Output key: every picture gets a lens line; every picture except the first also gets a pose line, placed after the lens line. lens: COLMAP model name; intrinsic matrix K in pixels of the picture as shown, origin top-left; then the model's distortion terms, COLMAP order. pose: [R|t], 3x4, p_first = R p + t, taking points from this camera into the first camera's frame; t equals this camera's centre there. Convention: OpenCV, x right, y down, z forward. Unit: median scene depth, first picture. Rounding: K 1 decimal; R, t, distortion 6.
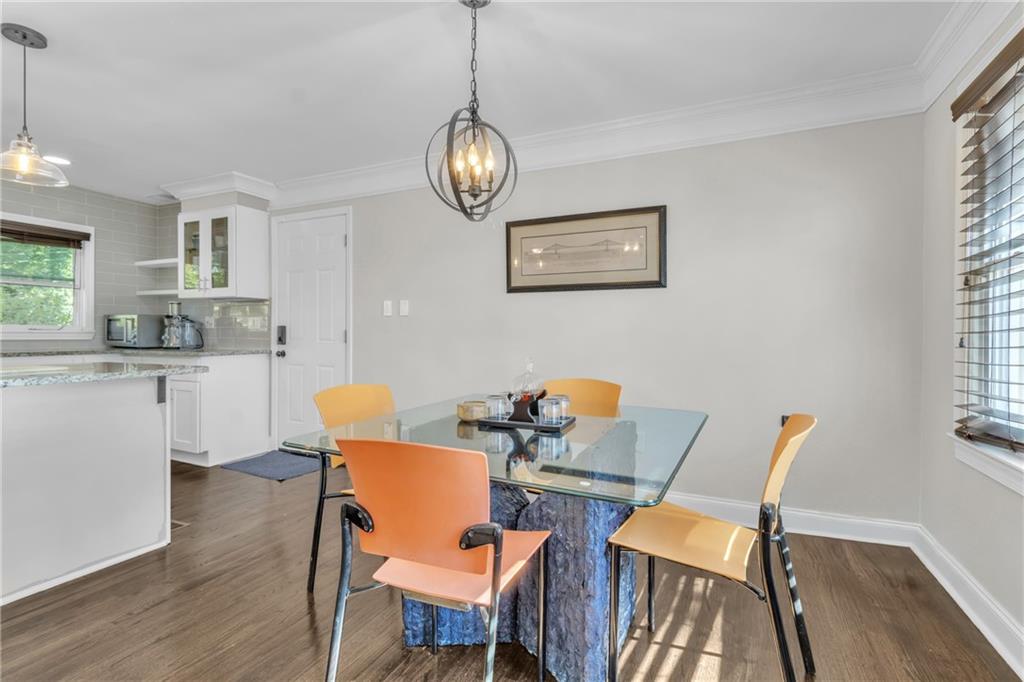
lens RADIAL K [[481.5, 0, 517.9], [0, 481.5, 331.4], [0, 0, 1]] dist [0.008365, 0.000331]
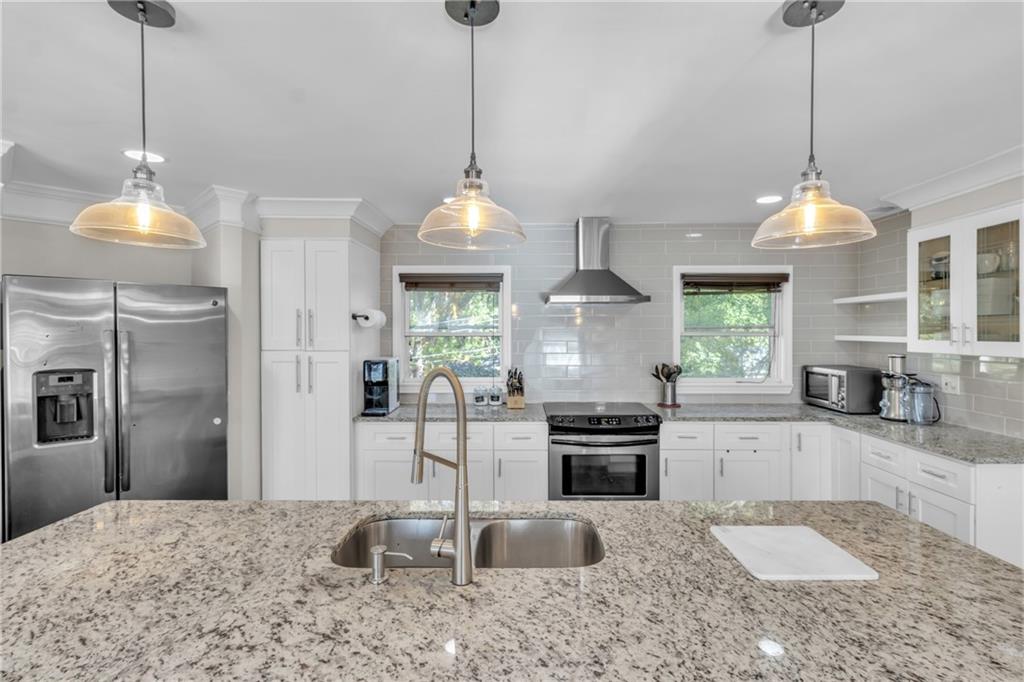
lens RADIAL K [[481.5, 0, 517.3], [0, 481.5, 339.0], [0, 0, 1]] dist [0.008365, 0.000331]
pose [[0.406311, 0.005372, -0.913719, -0.286213], [0.005527, 0.999950, 0.008337, -0.094427], [0.913718, -0.008437, 0.406261, 0.197824]]
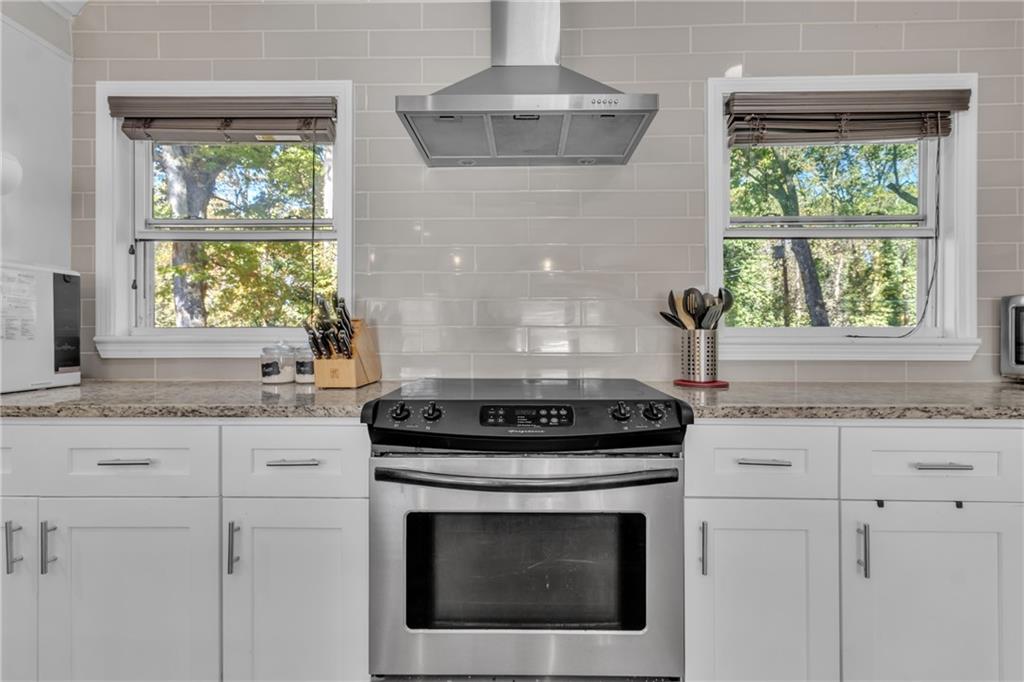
lens RADIAL K [[481.5, 0, 513.5], [0, 481.5, 340.2], [0, 0, 1]] dist [0.008365, 0.000331]
pose [[0.391533, -0.002222, -0.920162, -0.672147], [0.004309, 0.999991, -0.000581, -0.002074], [0.920154, -0.003737, 0.391539, 0.512194]]
